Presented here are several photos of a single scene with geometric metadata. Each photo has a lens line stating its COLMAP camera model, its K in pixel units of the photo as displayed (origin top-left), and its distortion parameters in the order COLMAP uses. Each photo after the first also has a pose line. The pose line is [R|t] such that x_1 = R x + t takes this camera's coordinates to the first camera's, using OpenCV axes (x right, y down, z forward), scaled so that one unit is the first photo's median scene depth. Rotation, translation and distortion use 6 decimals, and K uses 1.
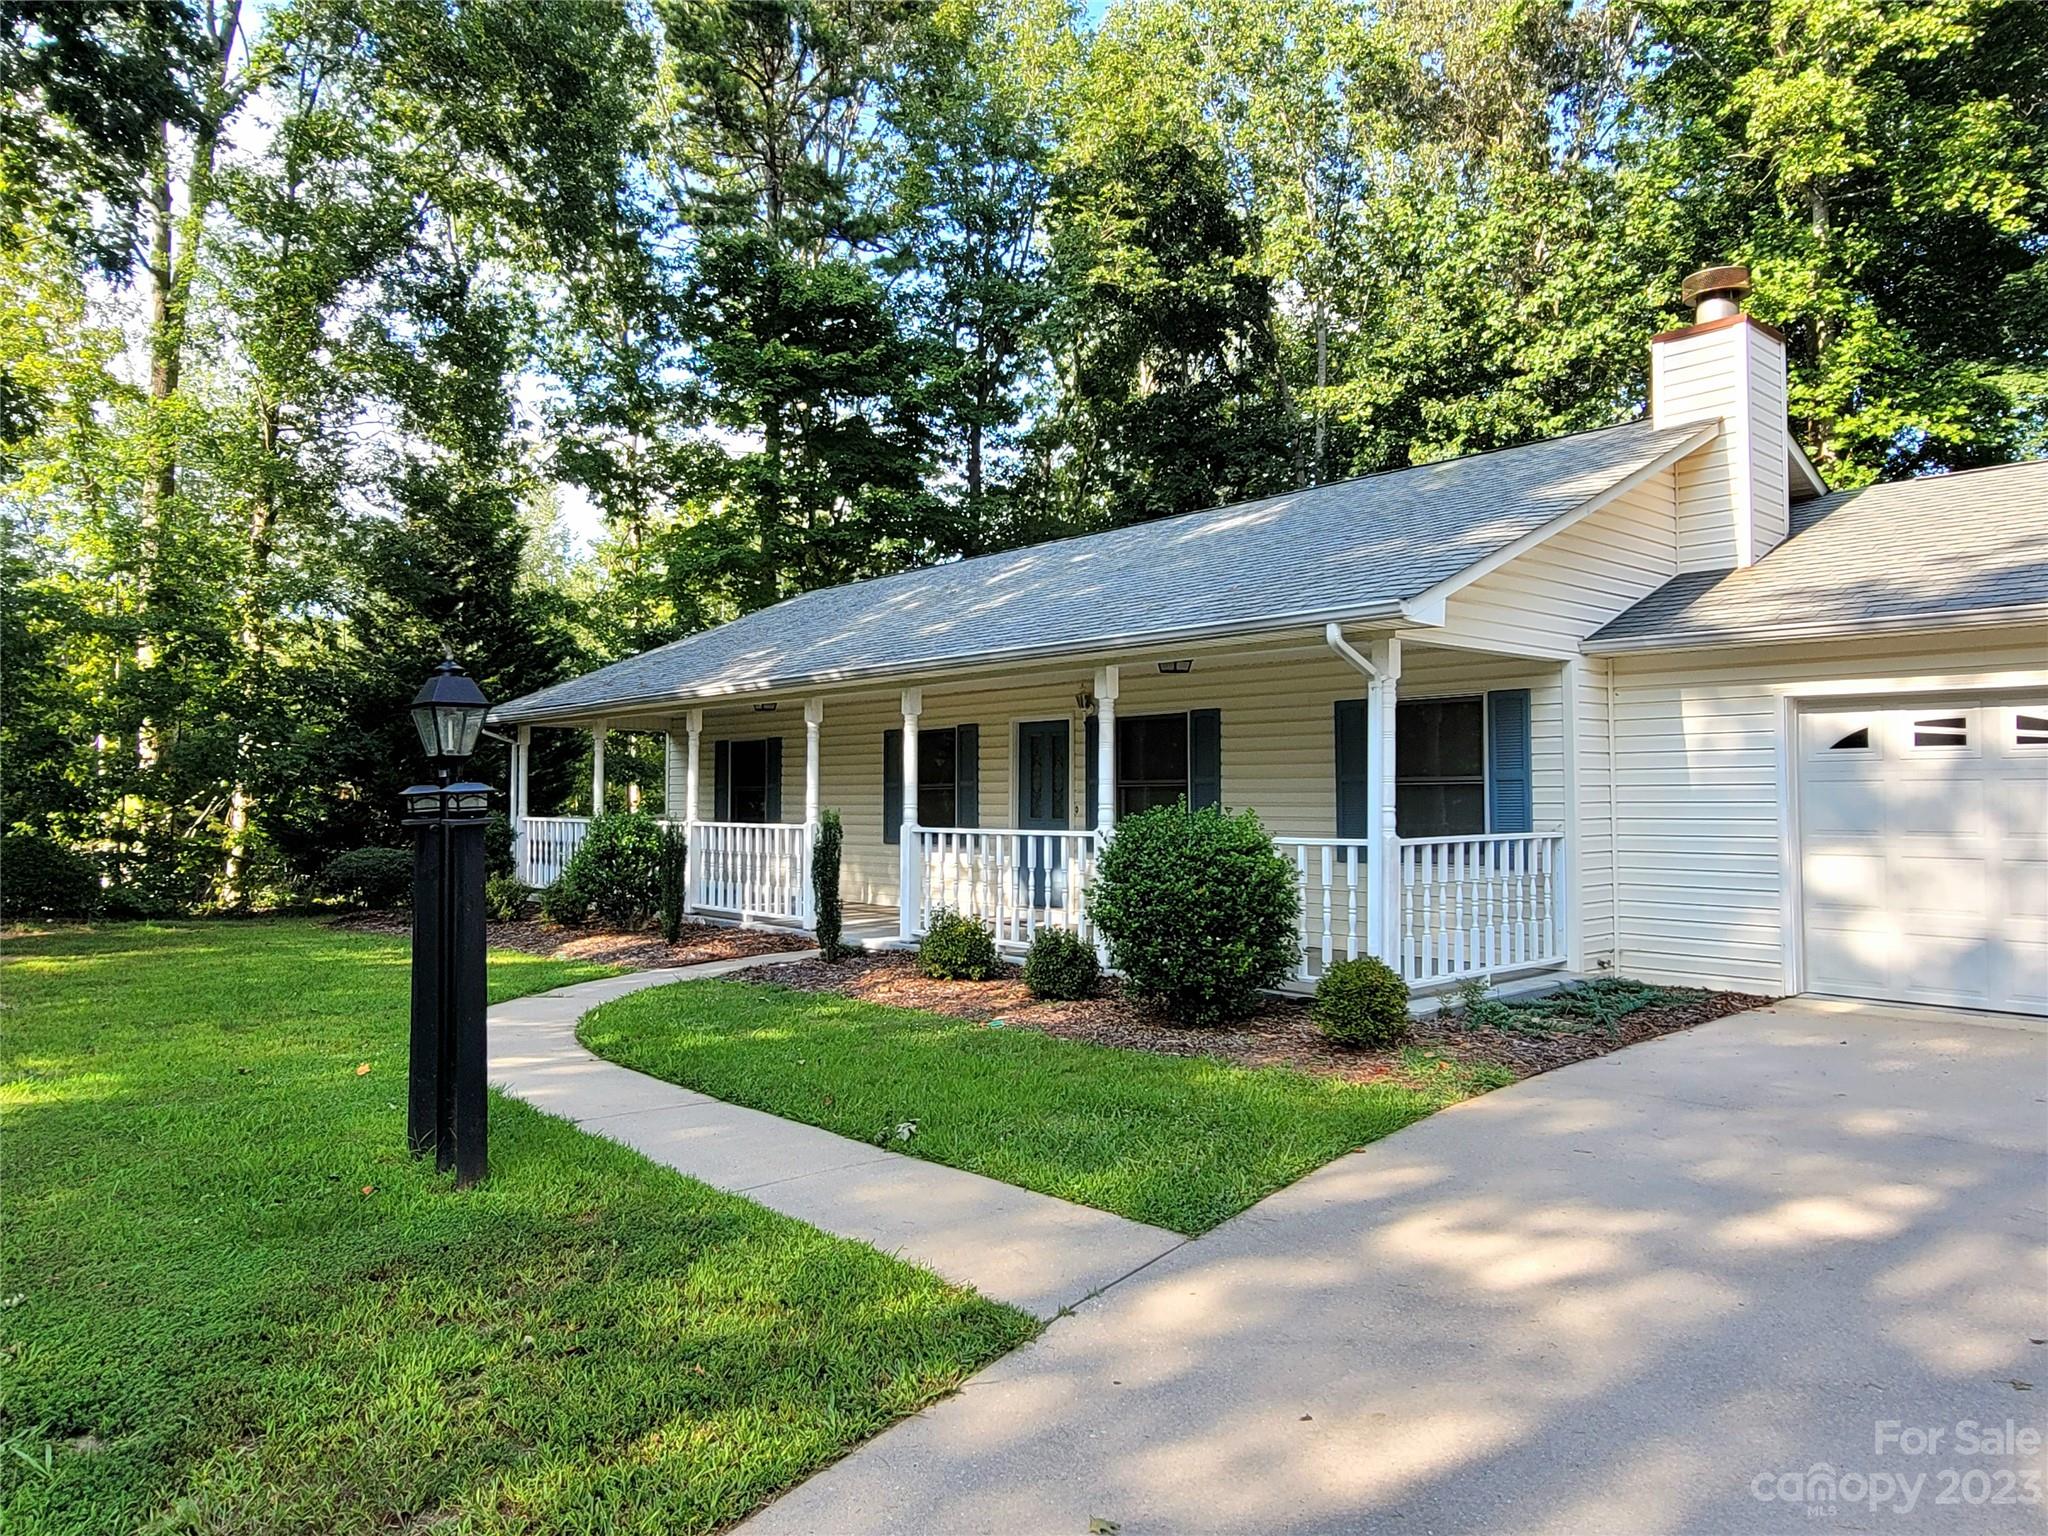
lens RADIAL K [[1373.0, 0, 1026.3], [0, 1373.0, 760.1], [0, 0, 1]] dist [0.001262, -0.002541]
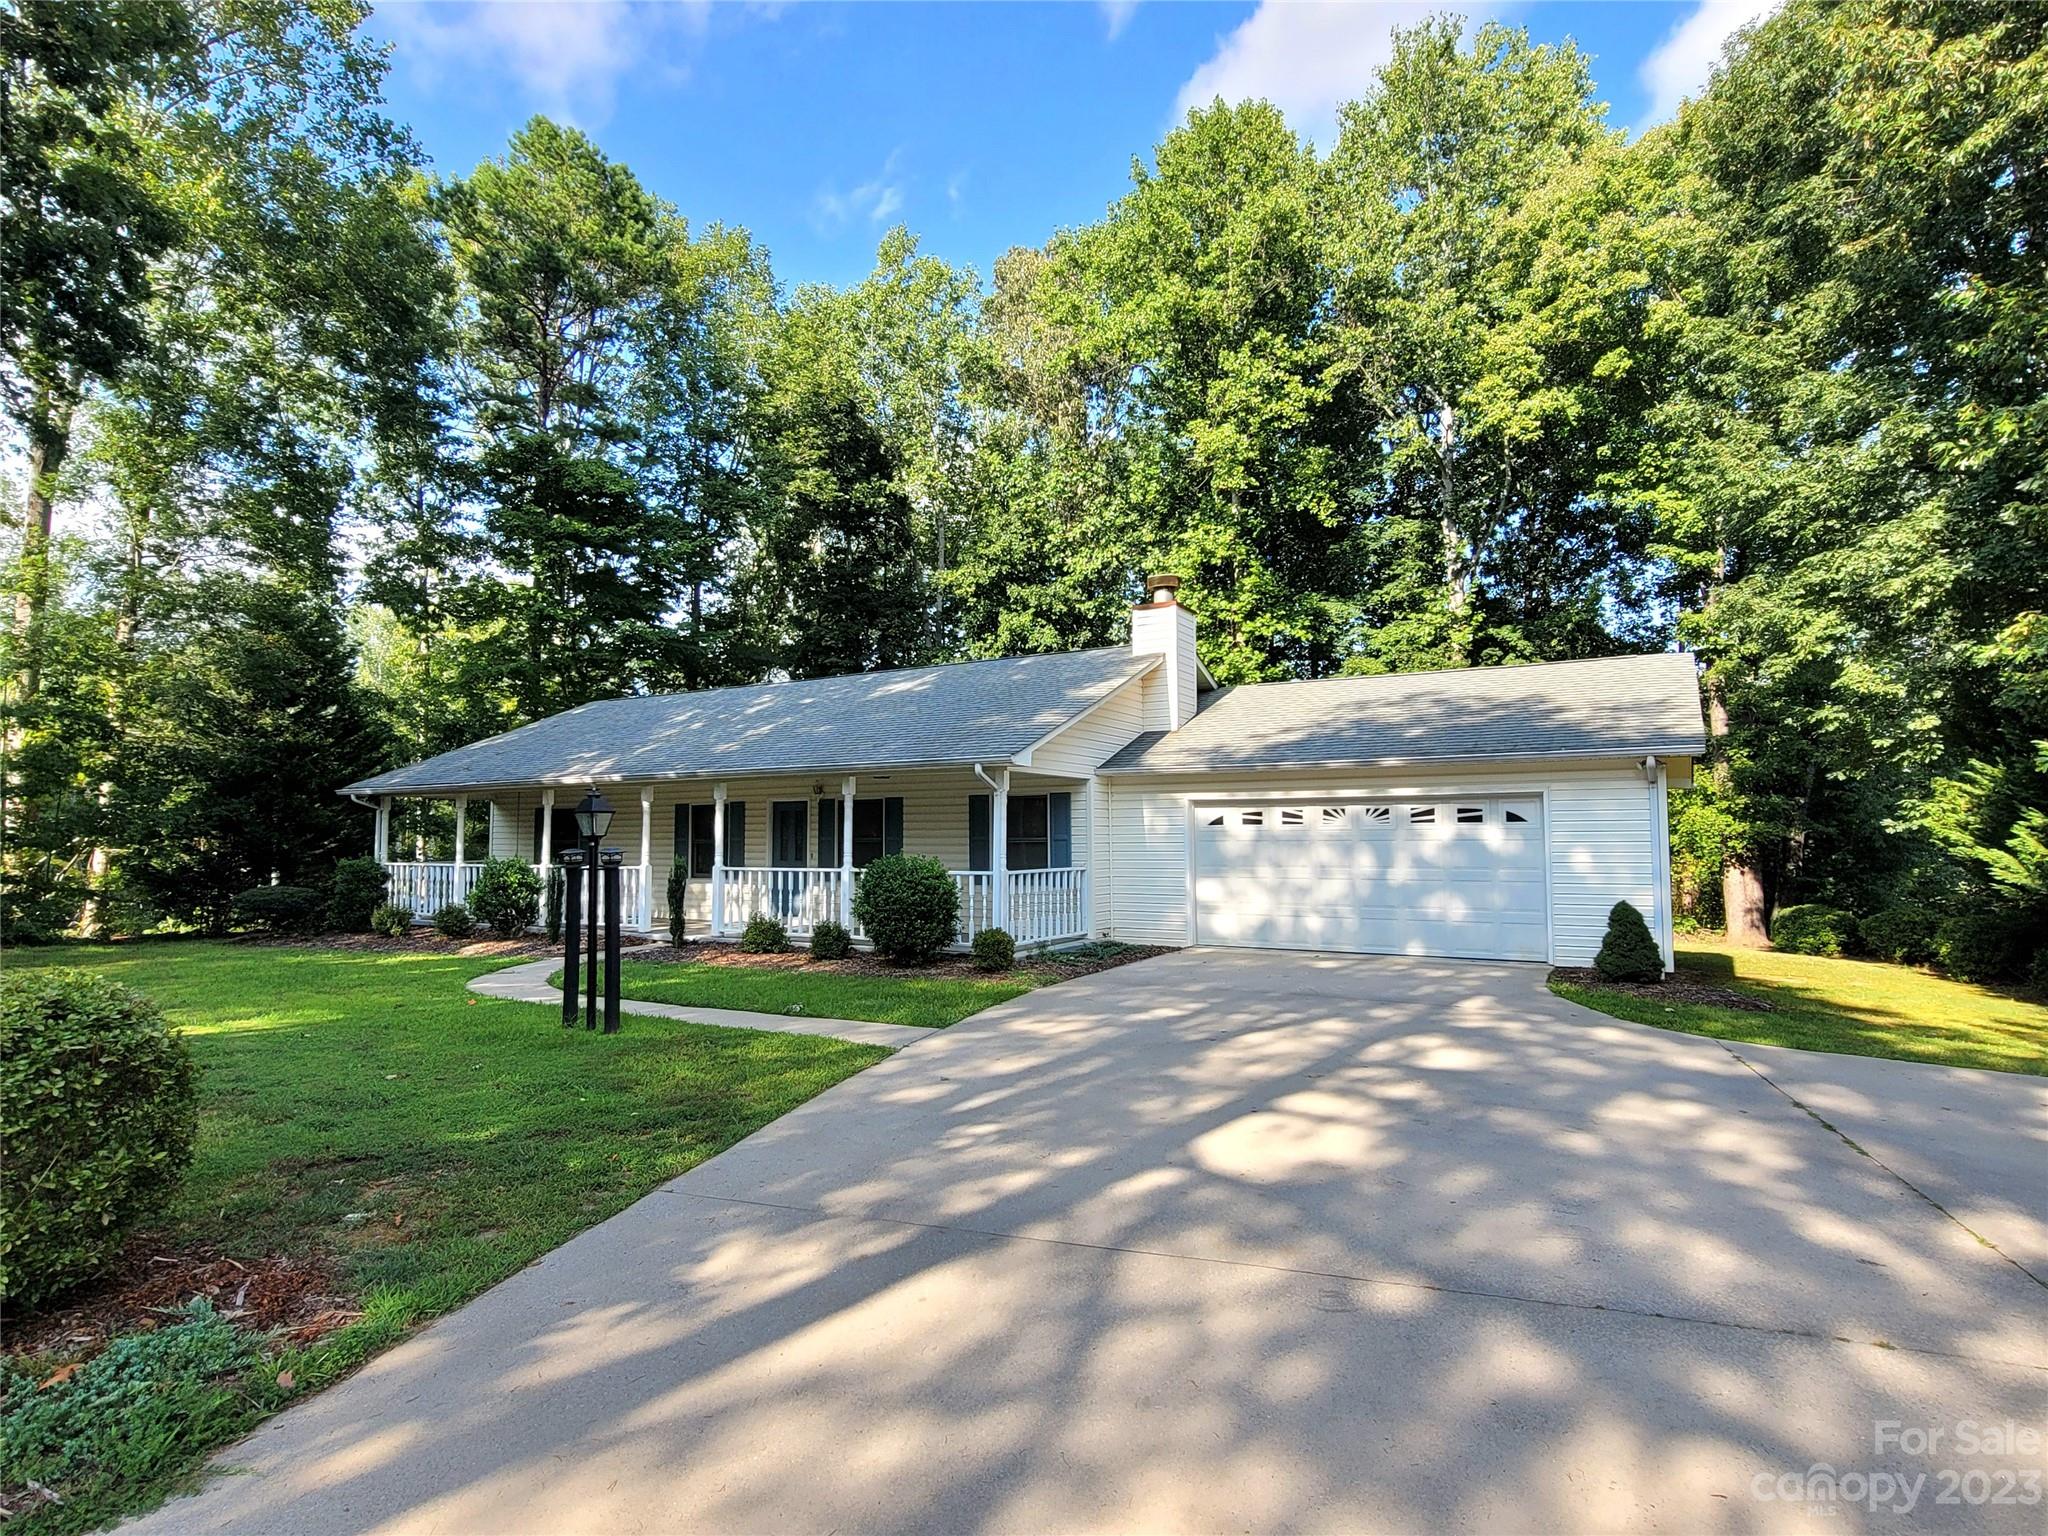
lens RADIAL K [[1373.0, 0, 1026.8], [0, 1373.0, 765.8], [0, 0, 1]] dist [0.001262, -0.002541]
pose [[0.950761, 0.014571, 0.309582, -0.171978], [-0.007144, 0.999659, -0.025113, -0.024137], [-0.309843, 0.021665, 0.950541, -0.483756]]
